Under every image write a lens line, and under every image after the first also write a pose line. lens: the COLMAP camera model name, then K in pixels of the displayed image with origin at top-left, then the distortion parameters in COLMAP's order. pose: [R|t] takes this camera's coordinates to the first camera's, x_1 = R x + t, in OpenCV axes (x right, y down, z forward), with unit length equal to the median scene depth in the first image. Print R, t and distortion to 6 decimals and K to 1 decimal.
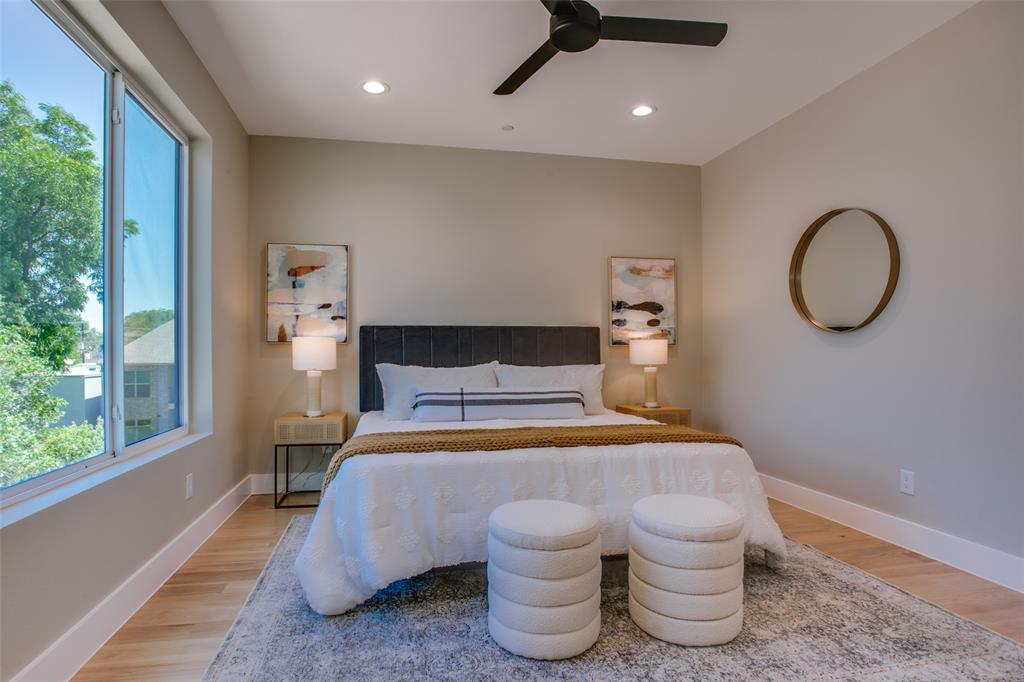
lens RADIAL K [[517.7, 0, 488.8], [0, 517.7, 339.8], [0, 0, 1]] dist [-0.048146, 0.001001]
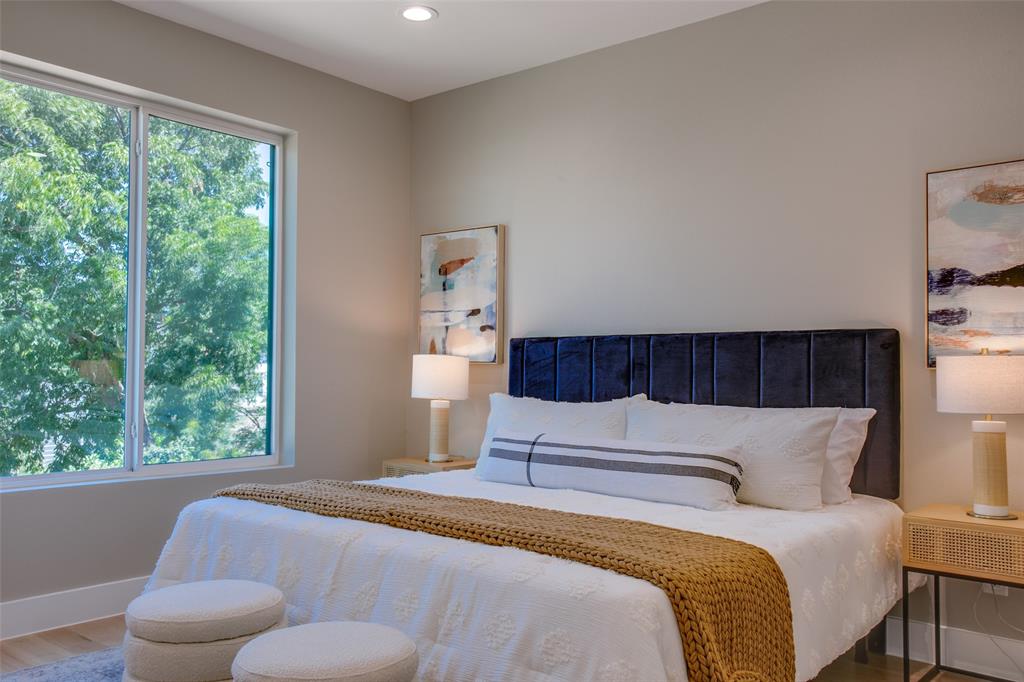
lens RADIAL K [[843.4, 0, 512.0], [0, 843.4, 341.0], [0, 0, 1]] dist [-0.005762, -0.005475]
pose [[0.643024, -0.020434, -0.765574, 0.631295], [0.003255, 0.999708, -0.023949, 0.003620], [0.765839, 0.012908, 0.642902, 0.276827]]
